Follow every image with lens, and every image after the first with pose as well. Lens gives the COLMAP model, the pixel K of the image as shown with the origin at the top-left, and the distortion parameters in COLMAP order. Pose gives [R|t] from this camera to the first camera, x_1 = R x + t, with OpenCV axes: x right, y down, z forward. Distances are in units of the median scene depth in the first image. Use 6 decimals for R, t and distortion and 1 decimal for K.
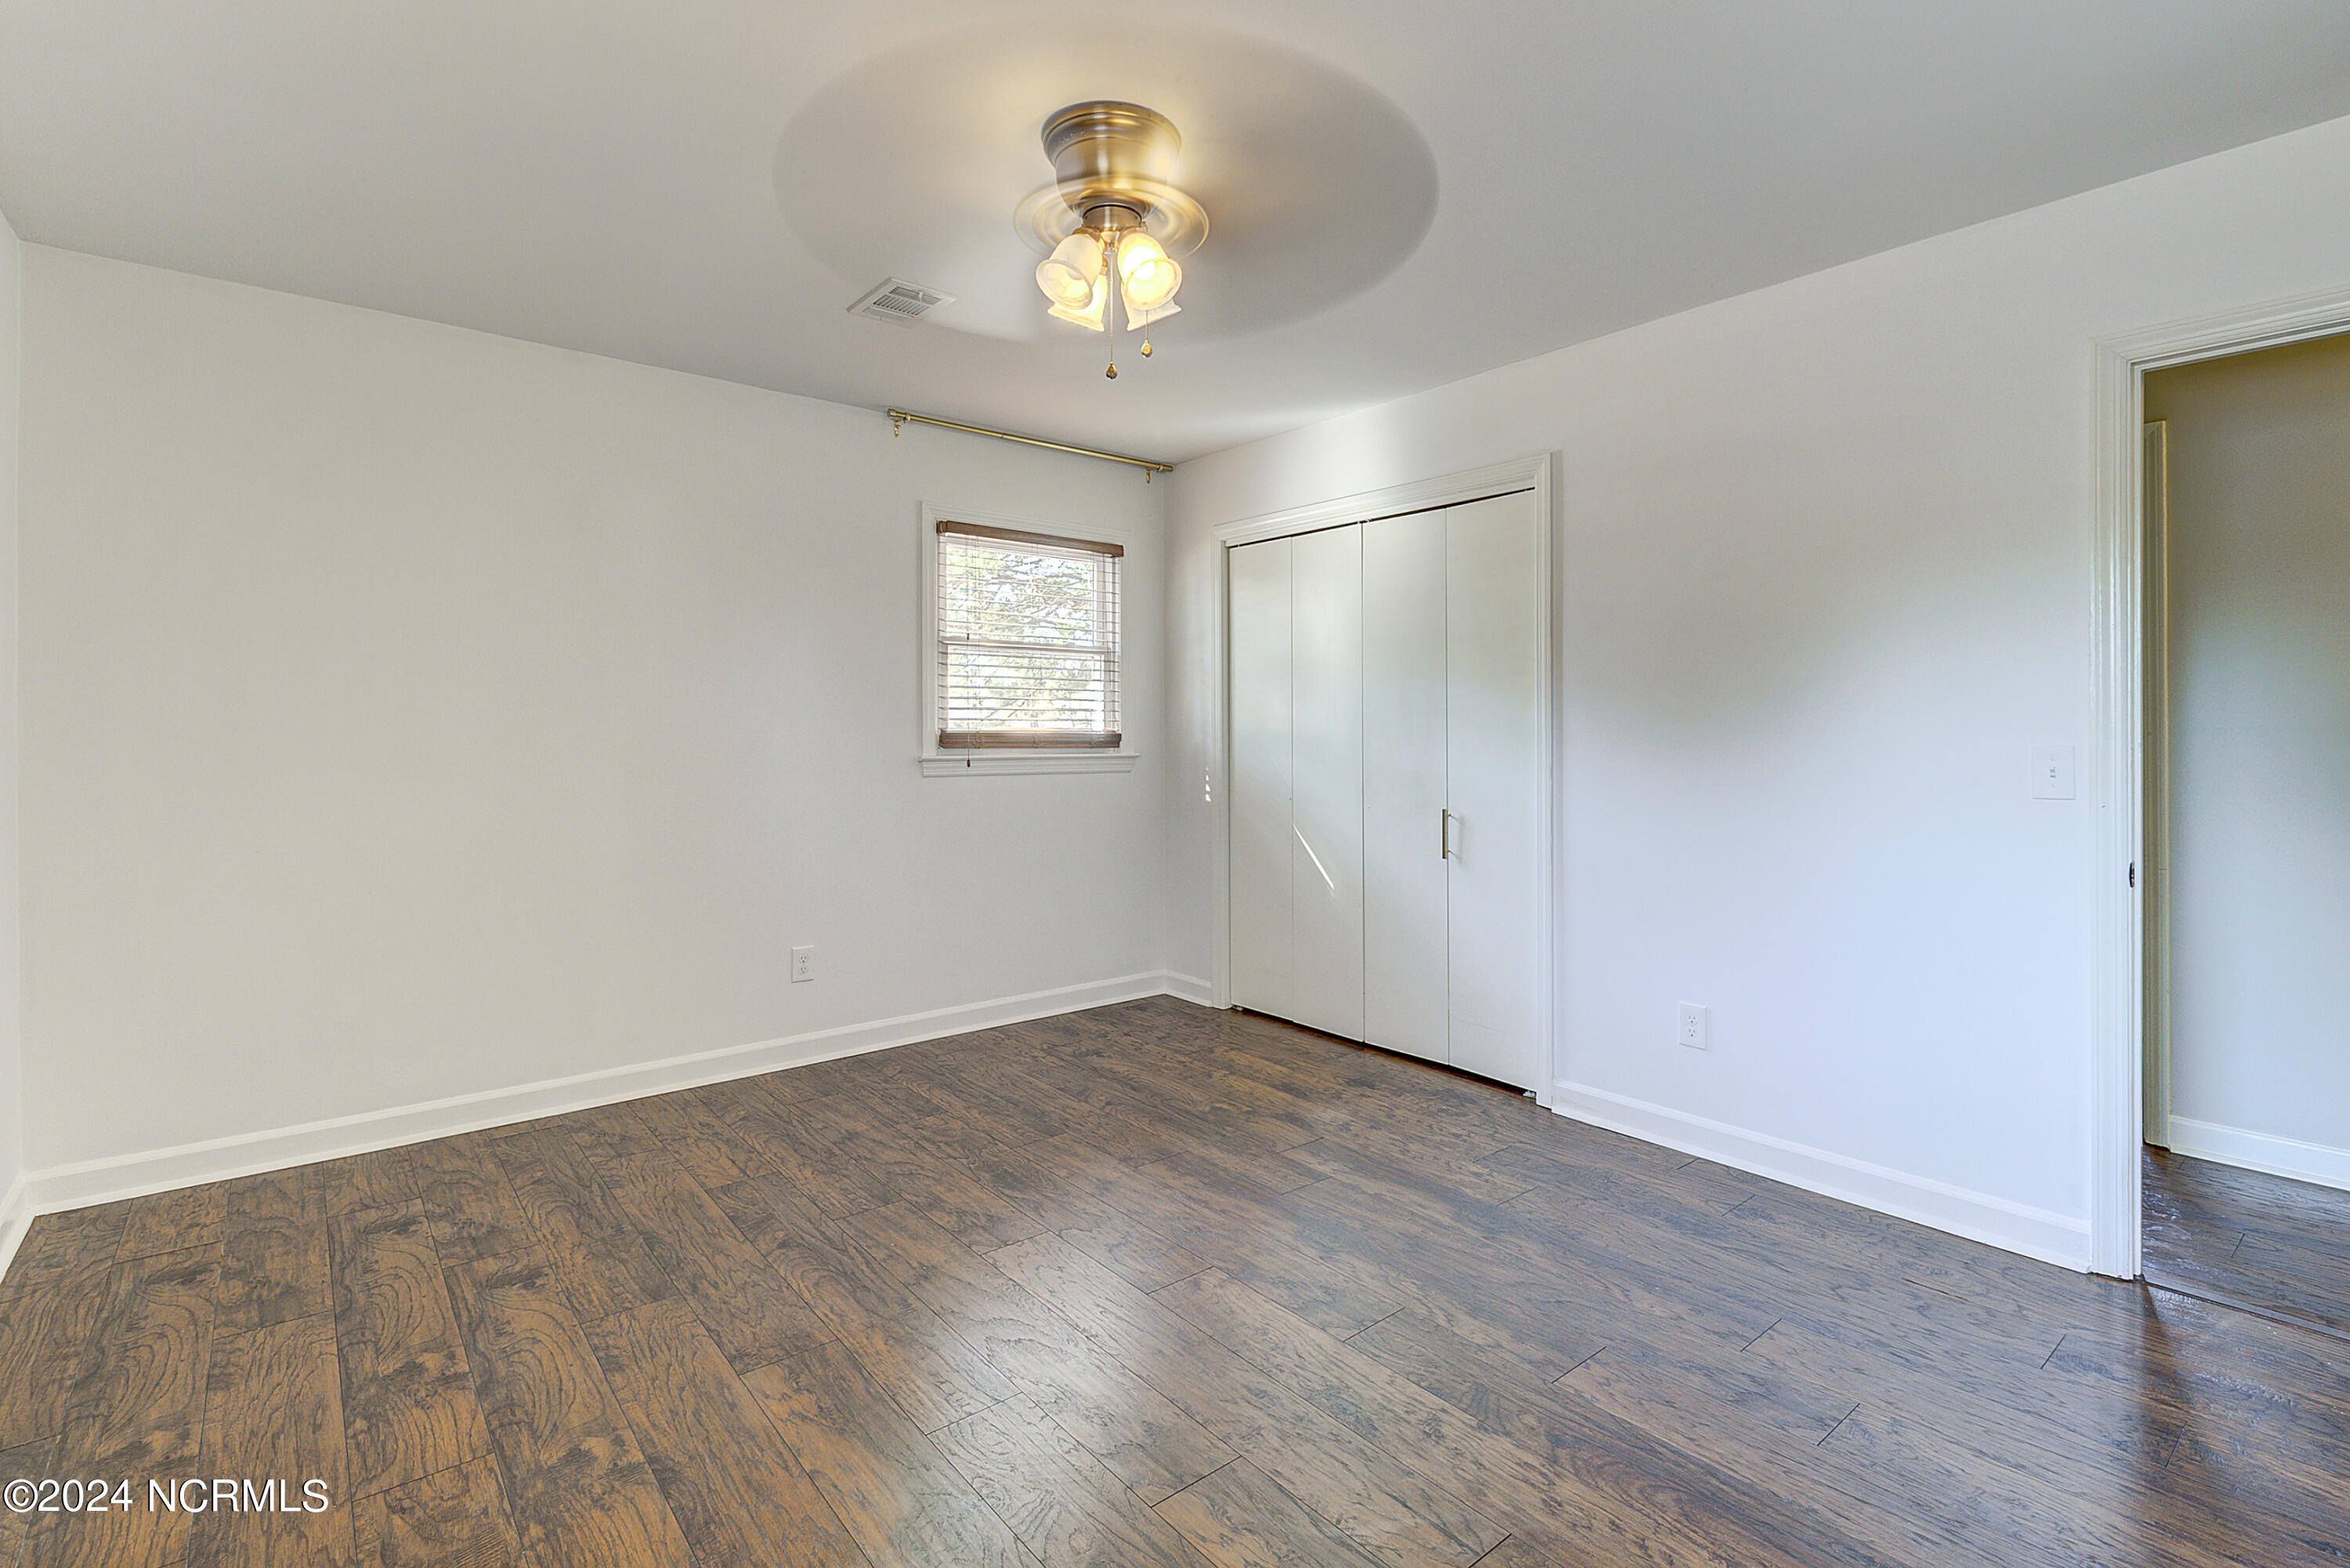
lens RADIAL K [[1082.2, 0, 1177.3], [0, 1082.2, 729.0], [0, 0, 1]] dist [0.017301, -0.012845]
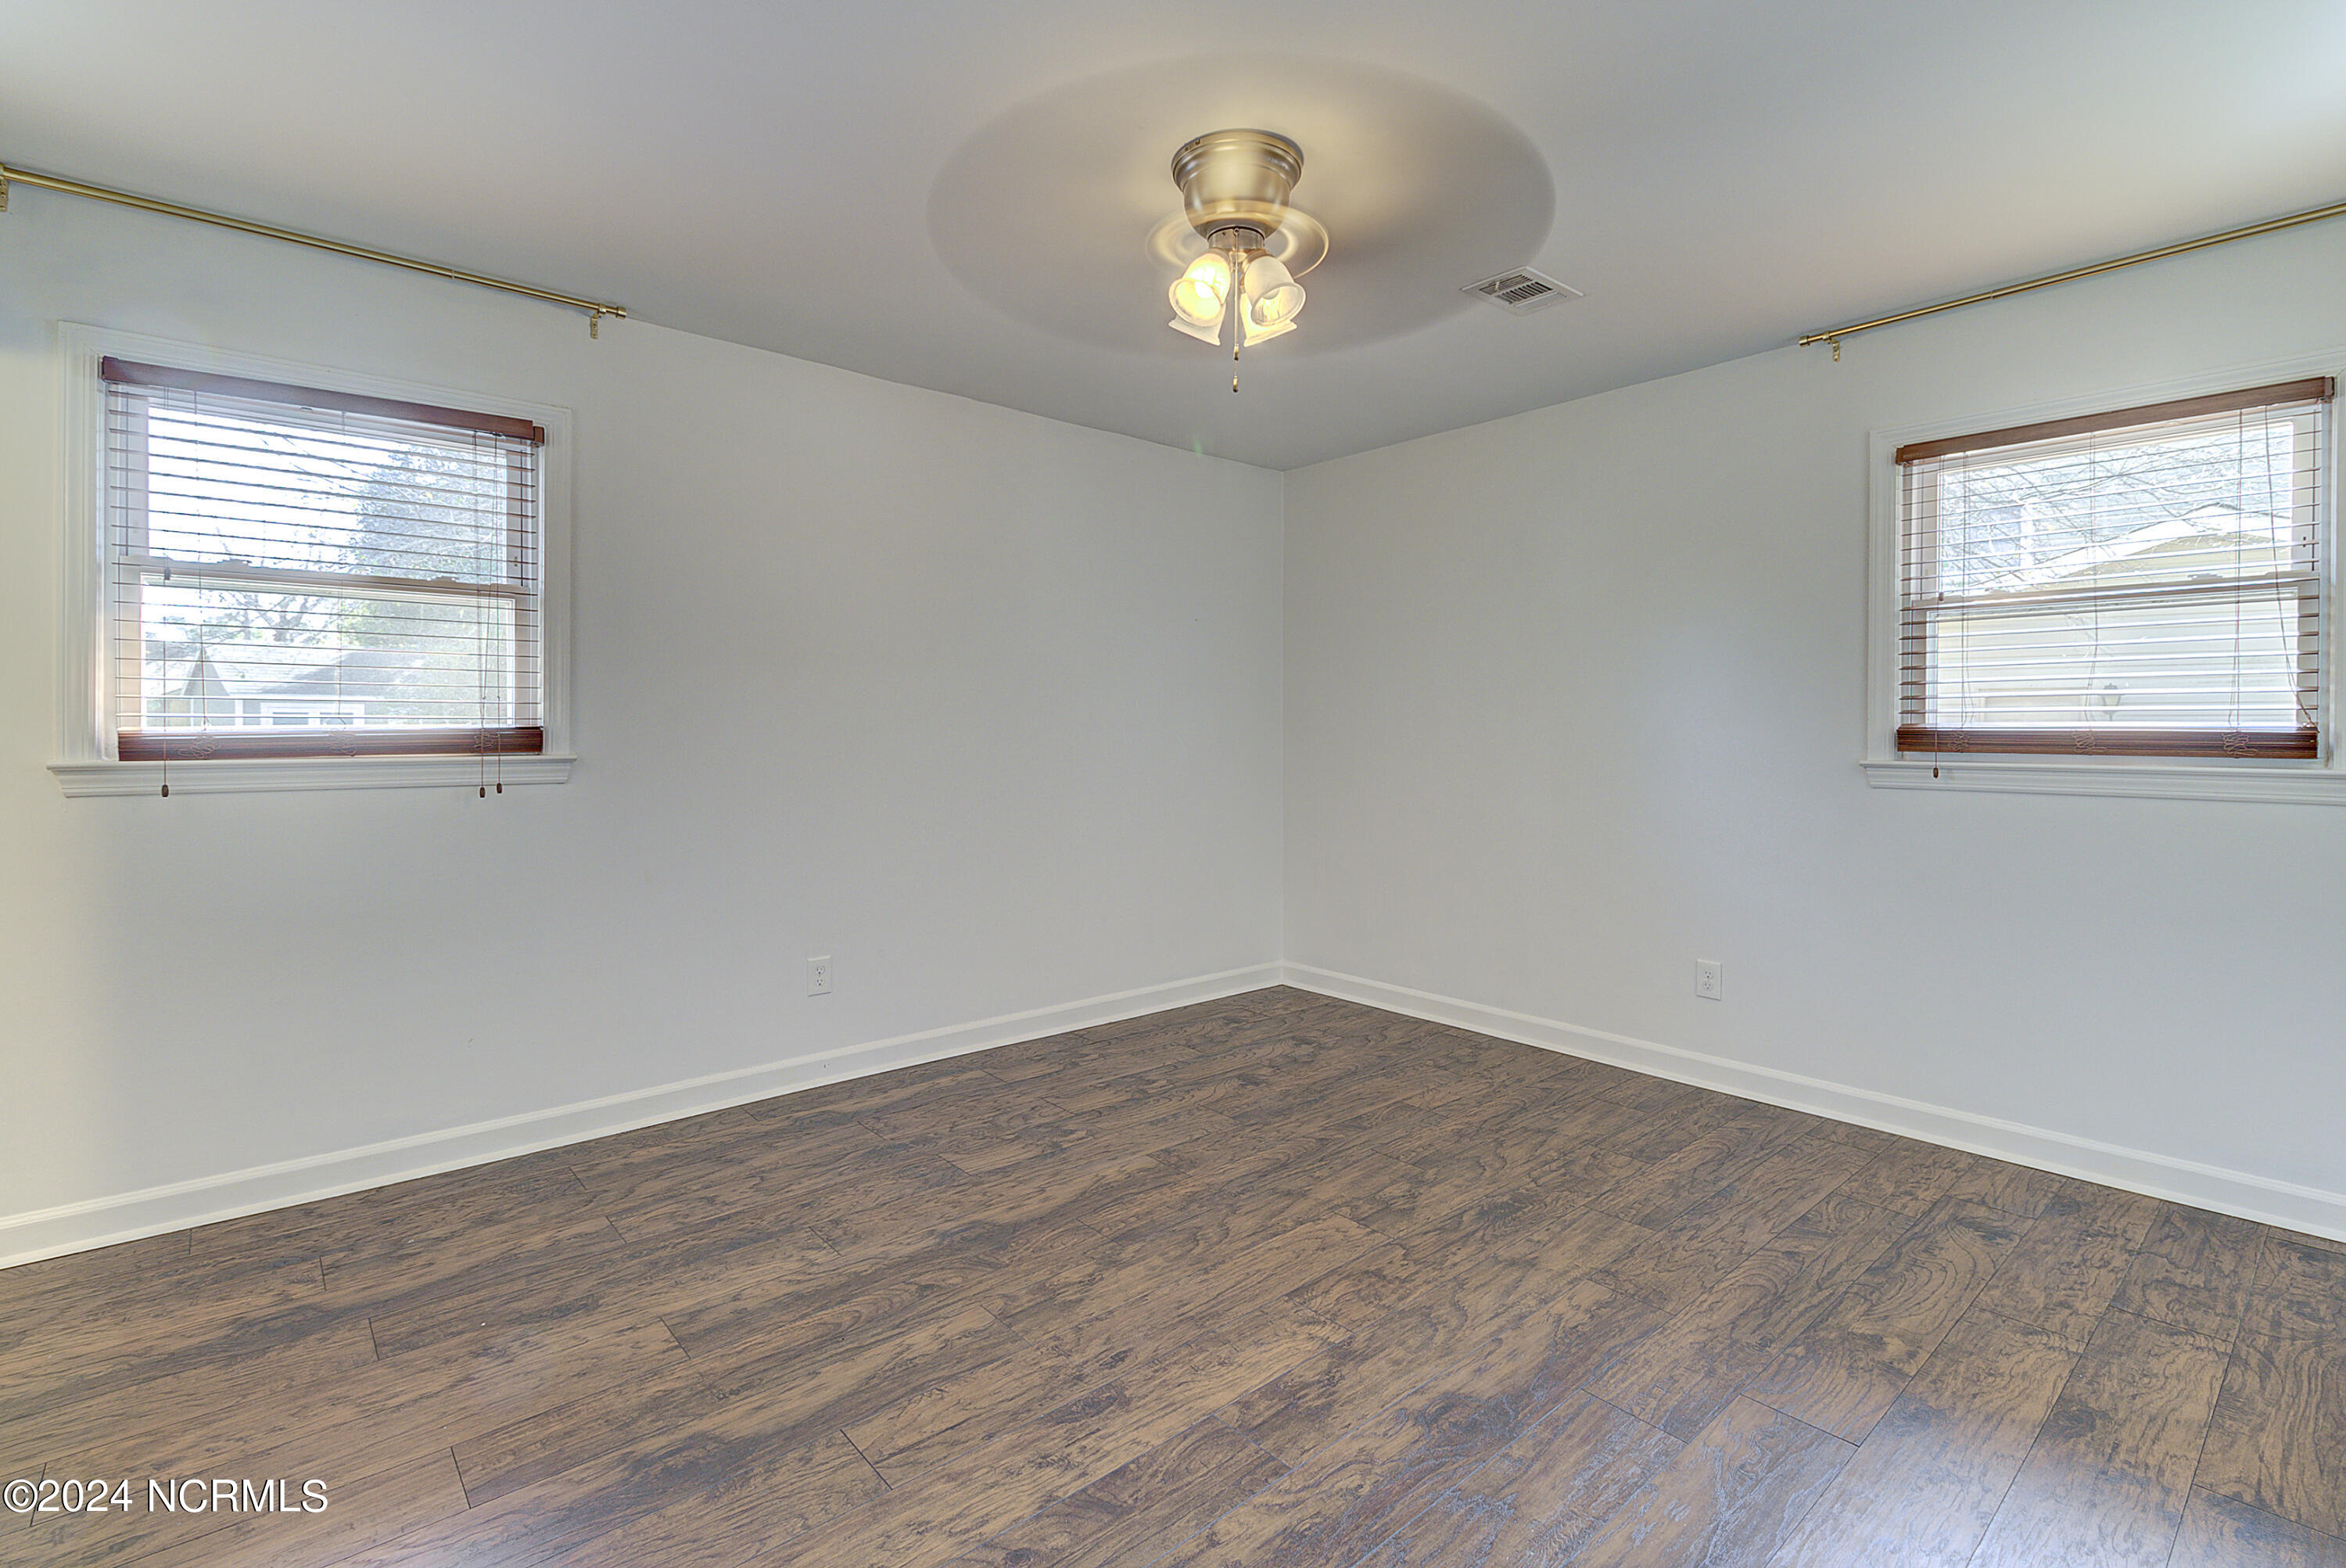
lens RADIAL K [[1080.5, 0, 1175.3], [0, 1080.5, 729.1], [0, 0, 1]] dist [0.017301, -0.012845]
pose [[0.030119, -0.001577, -0.999545, 0.797218], [-0.001775, 0.999997, -0.001631, 0.007789], [0.999545, 0.001824, 0.030116, 0.728553]]
